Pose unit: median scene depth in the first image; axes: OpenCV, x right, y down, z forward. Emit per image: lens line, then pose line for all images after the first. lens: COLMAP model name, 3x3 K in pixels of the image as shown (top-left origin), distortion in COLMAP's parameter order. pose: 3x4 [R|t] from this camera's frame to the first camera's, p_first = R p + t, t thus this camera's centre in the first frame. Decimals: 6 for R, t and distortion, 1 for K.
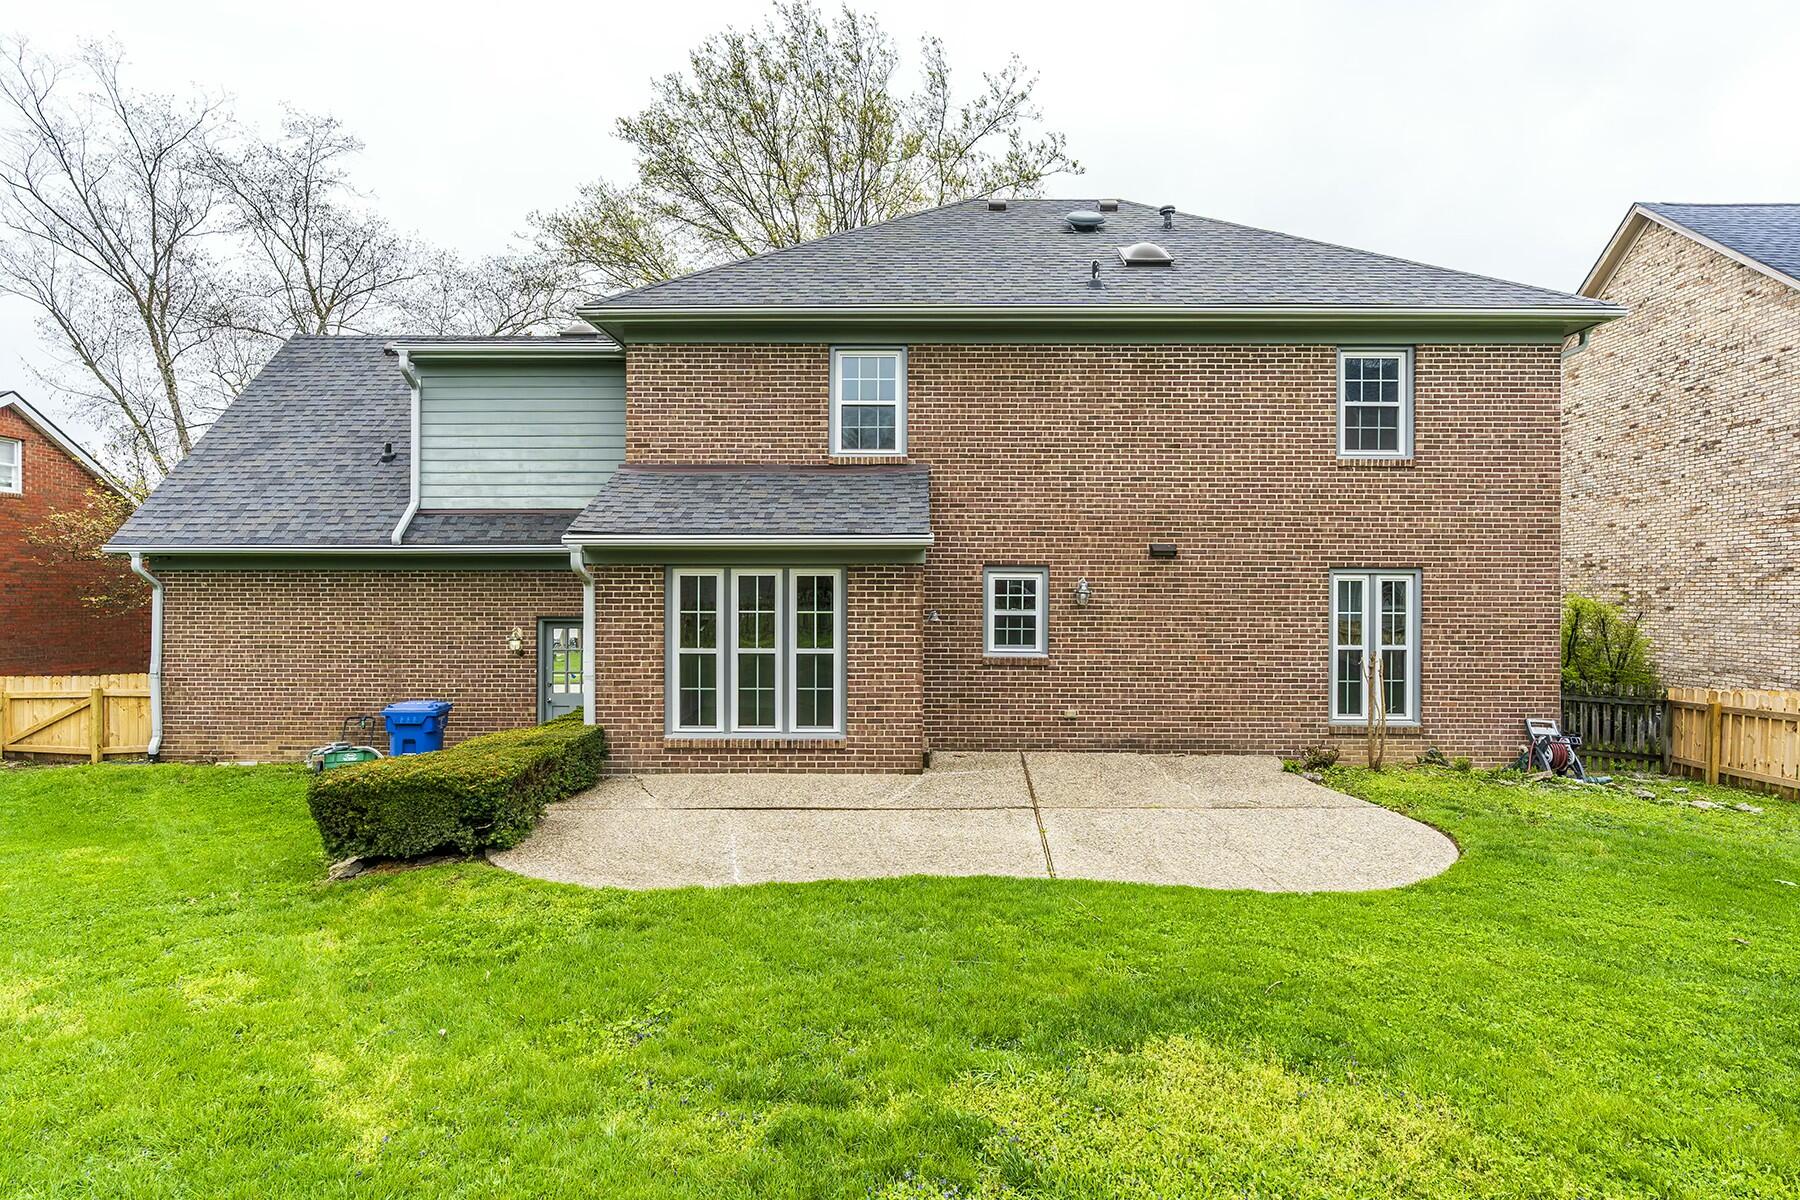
lens RADIAL K [[936.5, 0, 900.0], [0, 936.5, 600.0], [0, 0, 1]] dist [-0.024614, 0.009754]
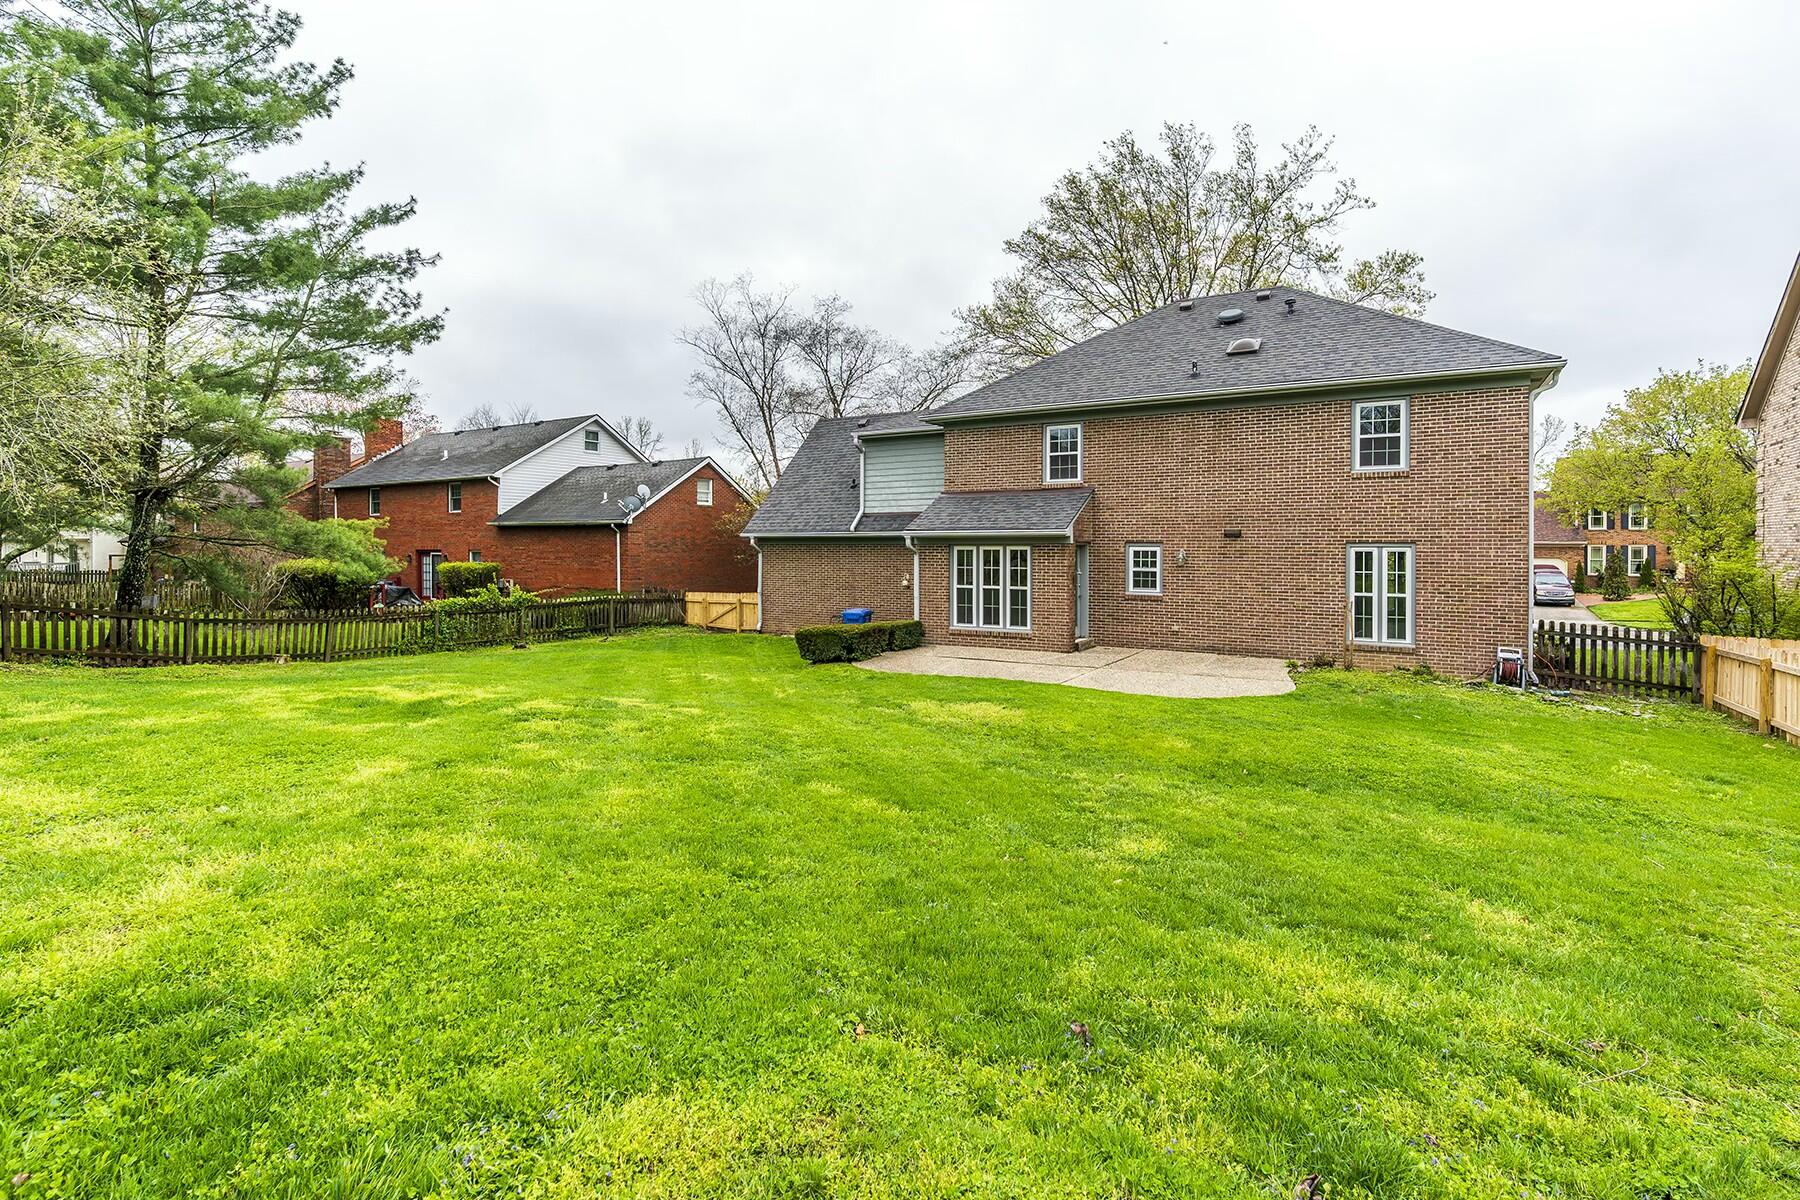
lens RADIAL K [[829.2, 0, 899.4], [0, 829.2, 562.1], [0, 0, 1]] dist [-0.092805, 0.000072]
pose [[0.860839, 0.007792, -0.508817, 0.499140], [-0.001141, 0.999910, 0.013383, -0.019562], [0.508876, -0.010940, 0.860771, -0.538078]]
